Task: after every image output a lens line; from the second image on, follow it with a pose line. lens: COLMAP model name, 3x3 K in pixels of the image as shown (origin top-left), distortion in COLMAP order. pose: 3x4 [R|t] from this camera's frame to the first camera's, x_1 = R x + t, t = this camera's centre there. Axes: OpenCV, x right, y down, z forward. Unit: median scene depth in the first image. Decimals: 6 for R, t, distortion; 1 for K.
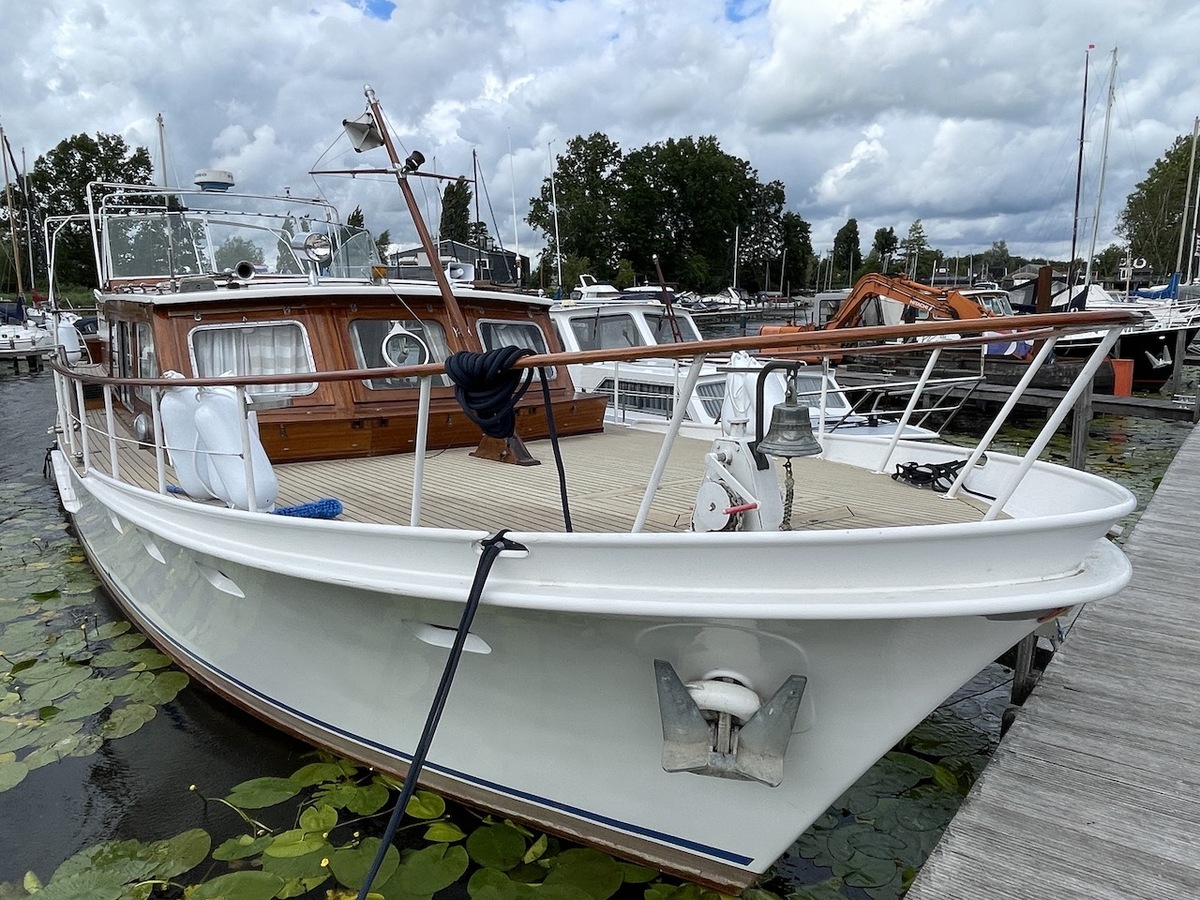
lens RADIAL K [[869.0, 0, 600.0], [0, 869.0, 450.0], [0, 0, 1]] dist [-0.003441, 0.001069]
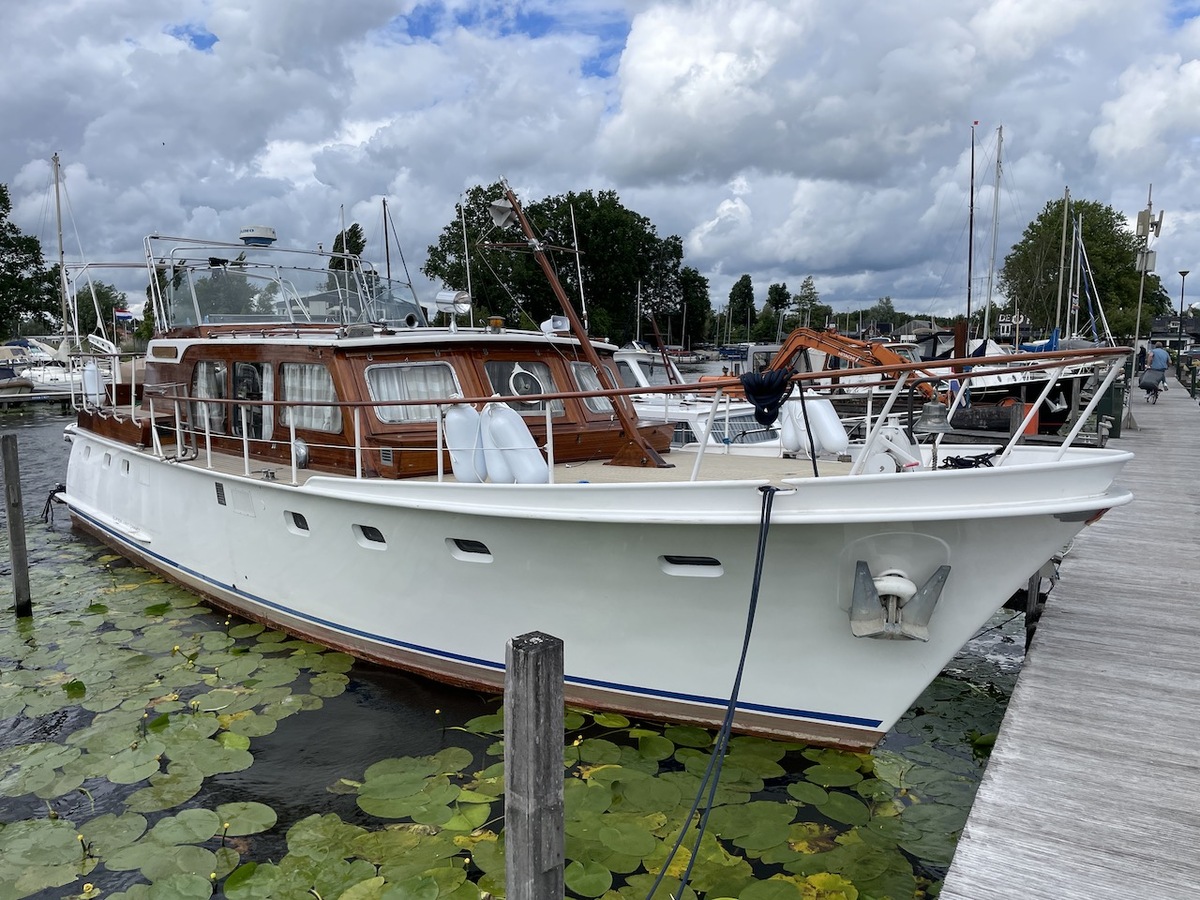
lens RADIAL K [[914.9, 0, 605.3], [0, 914.9, 456.6], [0, 0, 1]] dist [0.053419, -0.046720]
pose [[0.990598, -0.010690, 0.136385, -0.090819], [0.018785, 0.998128, -0.058210, 0.019752], [-0.135507, 0.060224, 0.988944, -0.092423]]
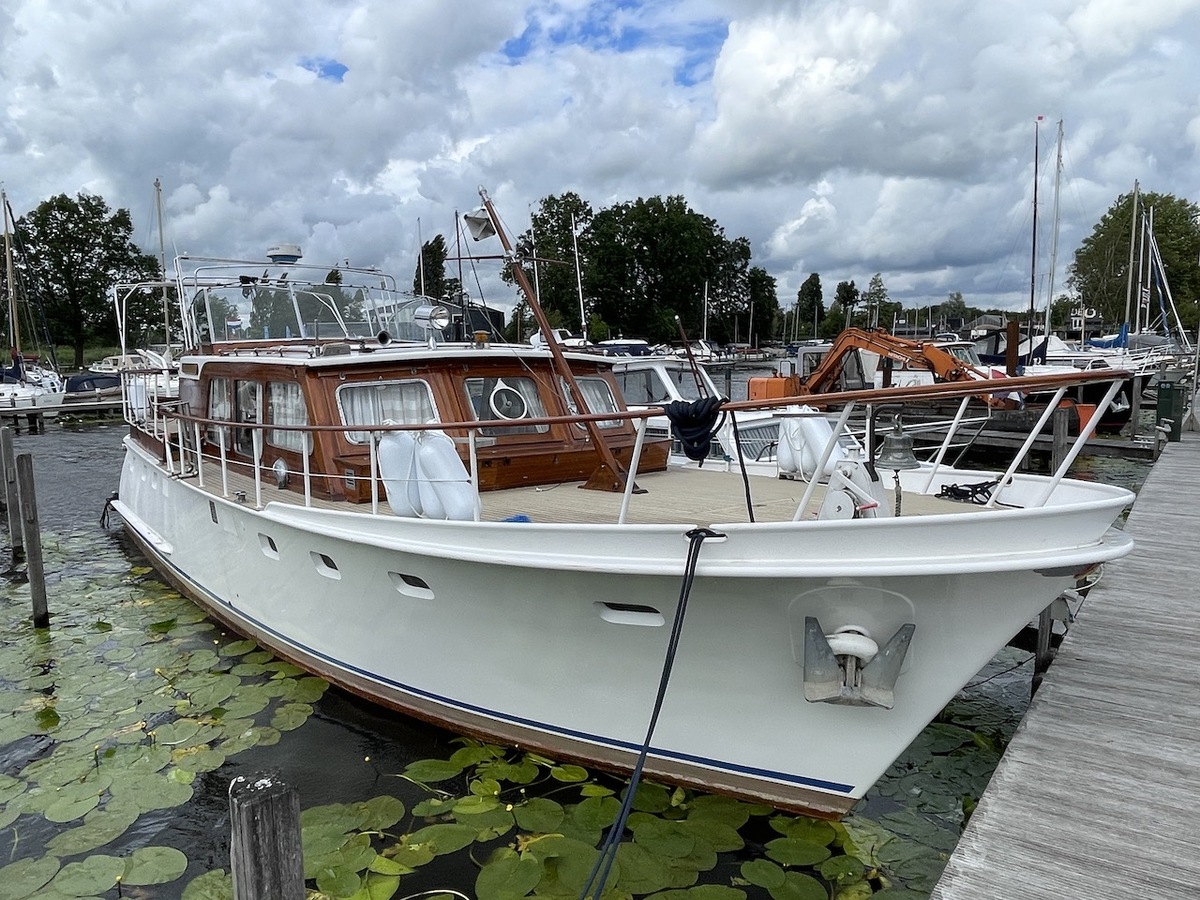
lens RADIAL K [[872.1, 0, 596.8], [0, 872.1, 444.1], [0, 0, 1]] dist [0.005276, -0.006598]
pose [[0.999225, -0.012802, 0.037211, -0.046107], [0.015227, 0.997727, -0.065639, 0.006896], [-0.036286, 0.066155, 0.997149, -0.059664]]
